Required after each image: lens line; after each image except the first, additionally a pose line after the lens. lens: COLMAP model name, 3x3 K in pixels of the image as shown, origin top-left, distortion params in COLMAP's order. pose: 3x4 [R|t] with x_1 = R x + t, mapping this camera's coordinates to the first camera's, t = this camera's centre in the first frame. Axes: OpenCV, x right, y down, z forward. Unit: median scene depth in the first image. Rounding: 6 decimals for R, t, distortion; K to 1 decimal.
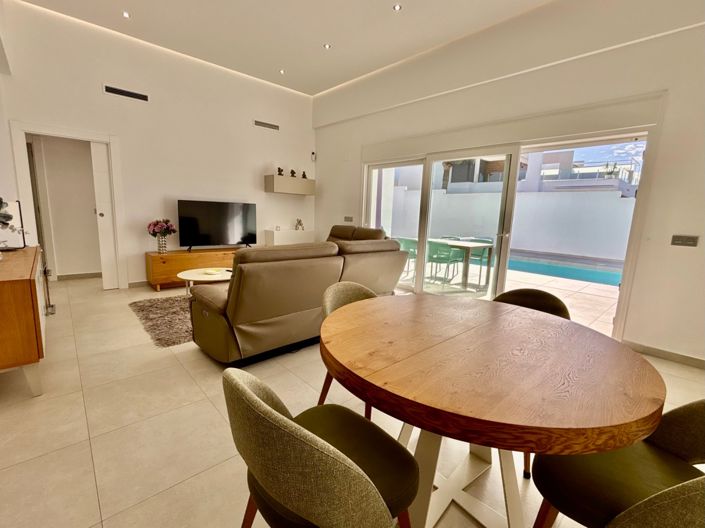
lens RADIAL K [[321.0, 0, 357.8], [0, 321.0, 263.4], [0, 0, 1]] dist [-0.003147, 0.000937]
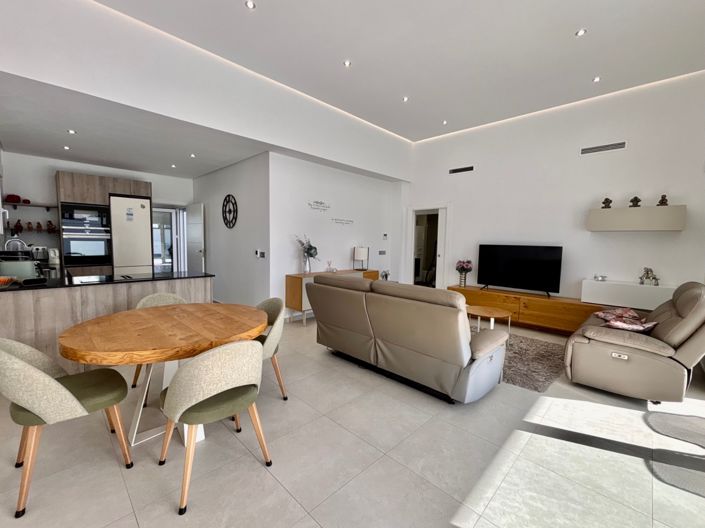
lens RADIAL K [[296.7, 0, 355.6], [0, 296.7, 263.2], [0, 0, 1]] dist [-0.002179, 0.001088]
pose [[0.070692, 0.027530, -0.997118, 0.413139], [-0.186150, 0.982423, 0.013926, -0.050534], [0.979975, 0.184629, 0.074574, 0.407305]]
